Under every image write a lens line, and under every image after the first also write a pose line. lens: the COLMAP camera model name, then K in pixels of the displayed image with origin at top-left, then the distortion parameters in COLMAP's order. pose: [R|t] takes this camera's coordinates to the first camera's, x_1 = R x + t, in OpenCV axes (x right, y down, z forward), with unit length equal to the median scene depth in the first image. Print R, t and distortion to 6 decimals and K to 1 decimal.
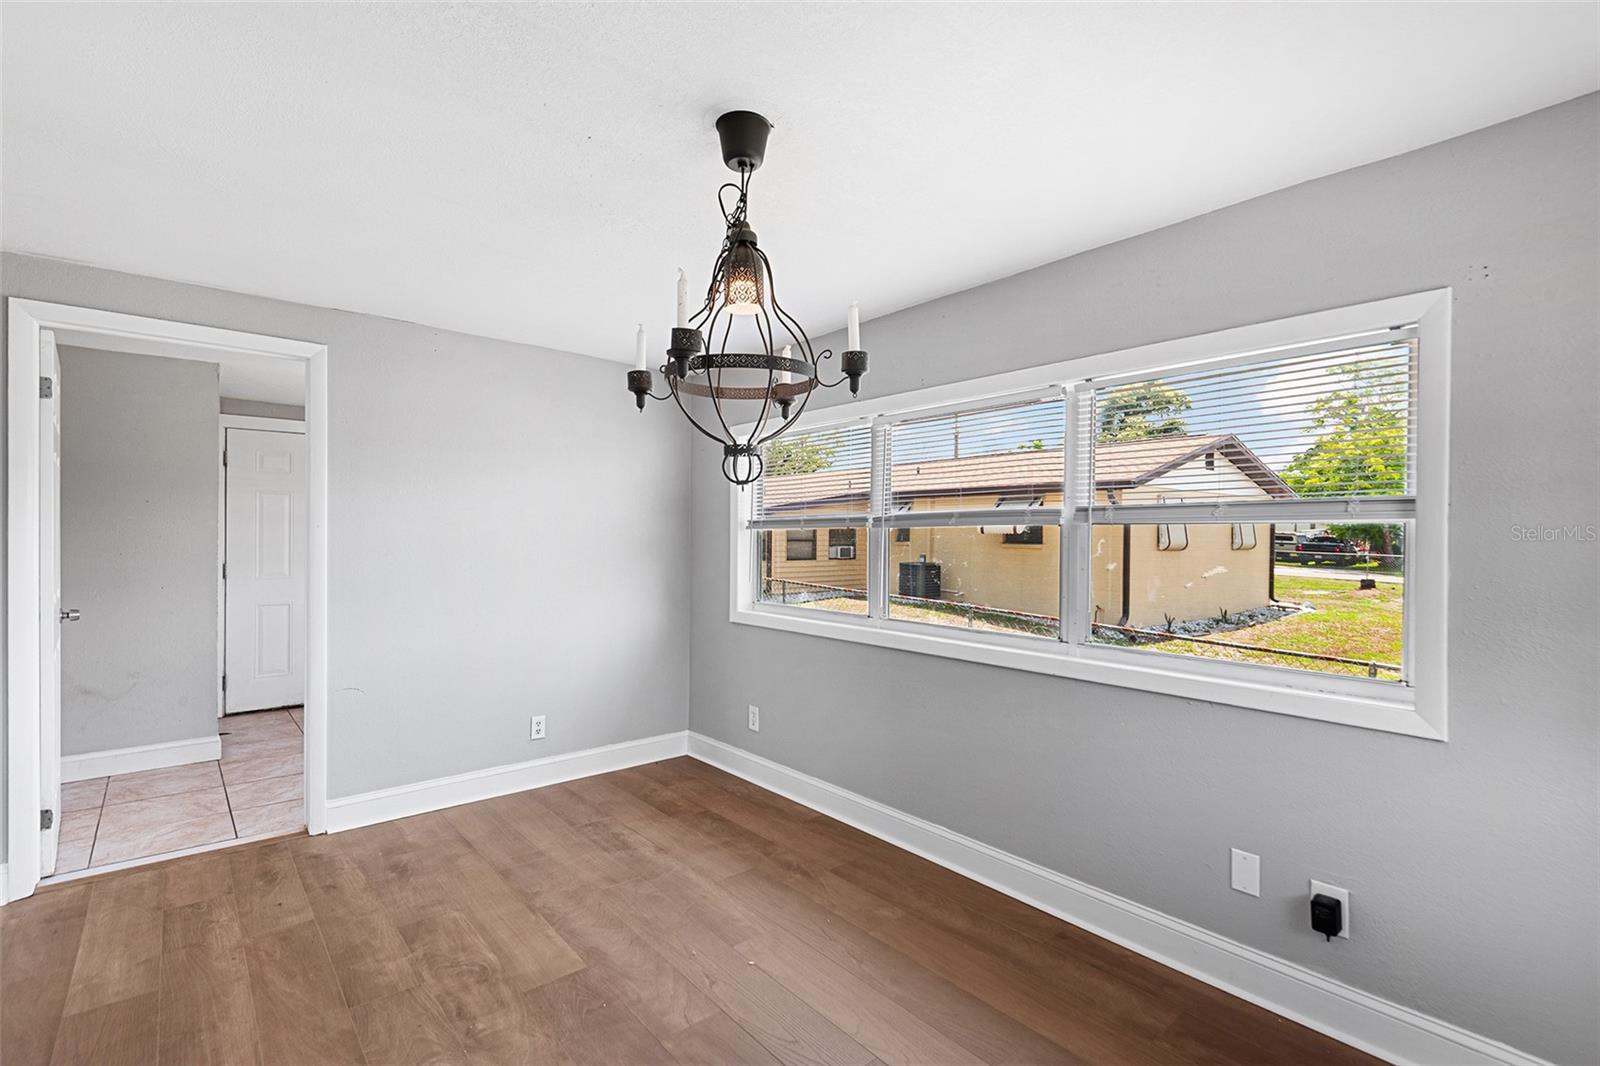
lens RADIAL K [[725.9, 0, 793.0], [0, 725.9, 533.8], [0, 0, 1]] dist [0.041345, -0.023773]
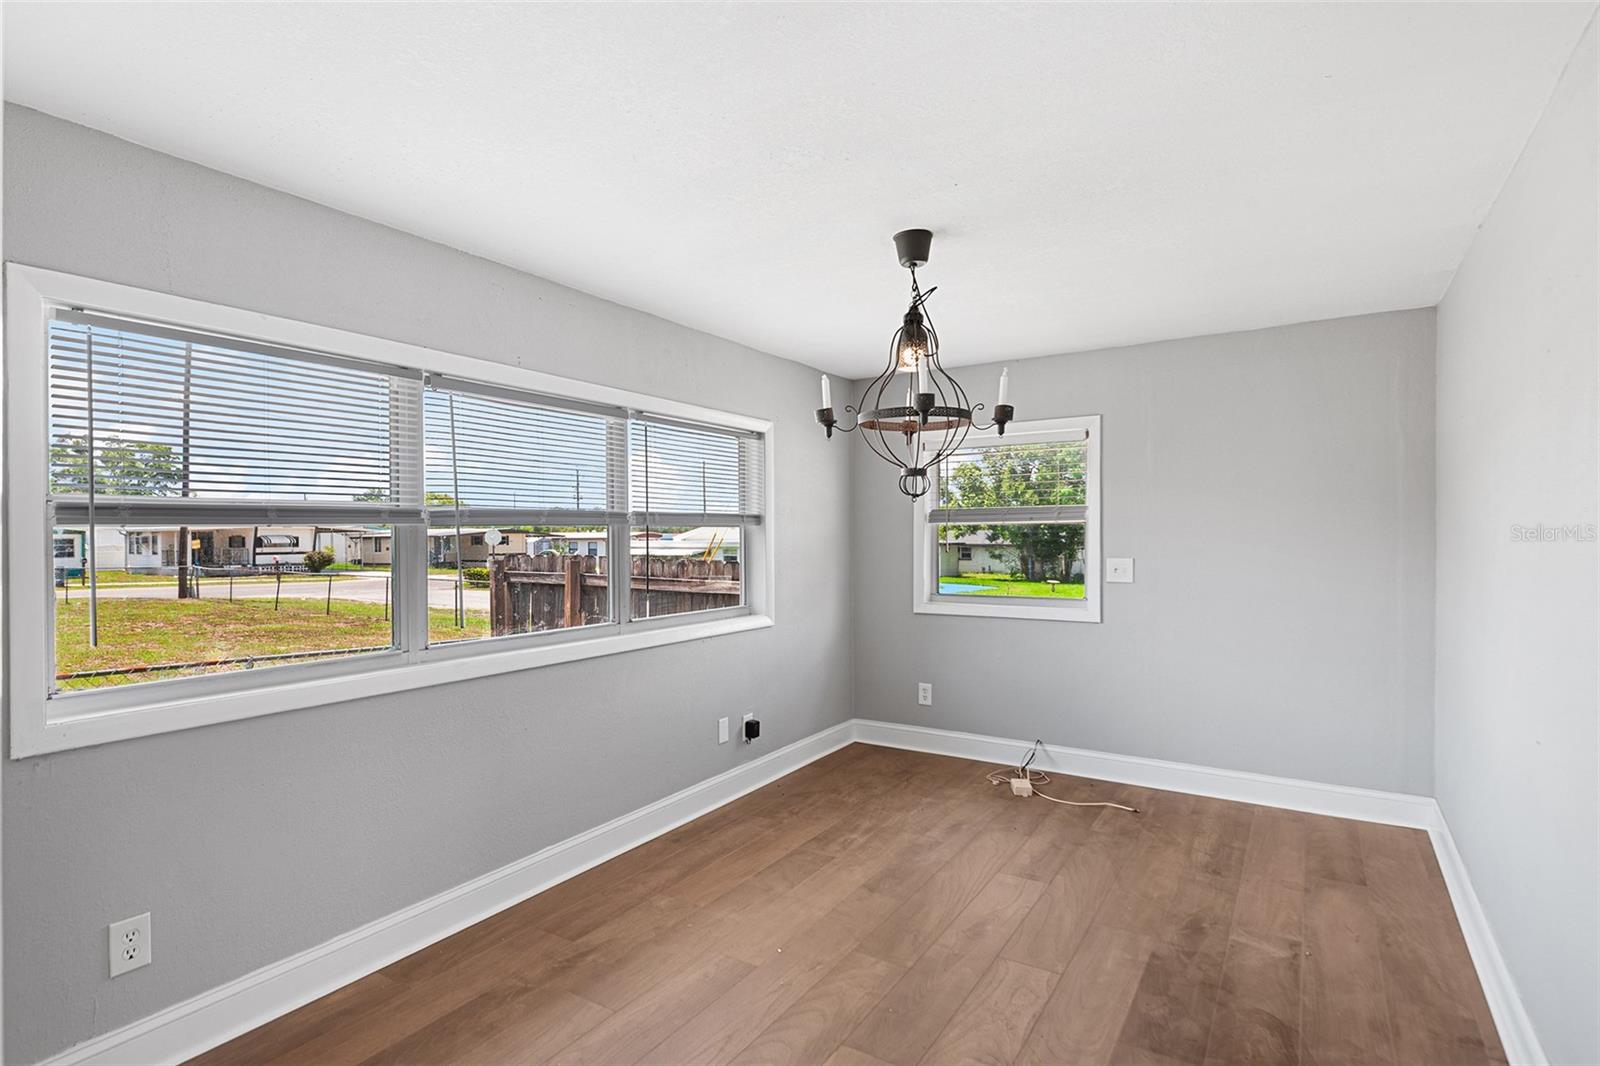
lens RADIAL K [[788.3, 0, 791.0], [0, 788.3, 533.2], [0, 0, 1]] dist [0.030451, -0.023414]
pose [[-0.284525, -0.005239, 0.958654, -0.988600], [0.002226, 0.999979, 0.006125, -0.007379], [-0.958666, 0.003877, -0.284507, 1.142474]]
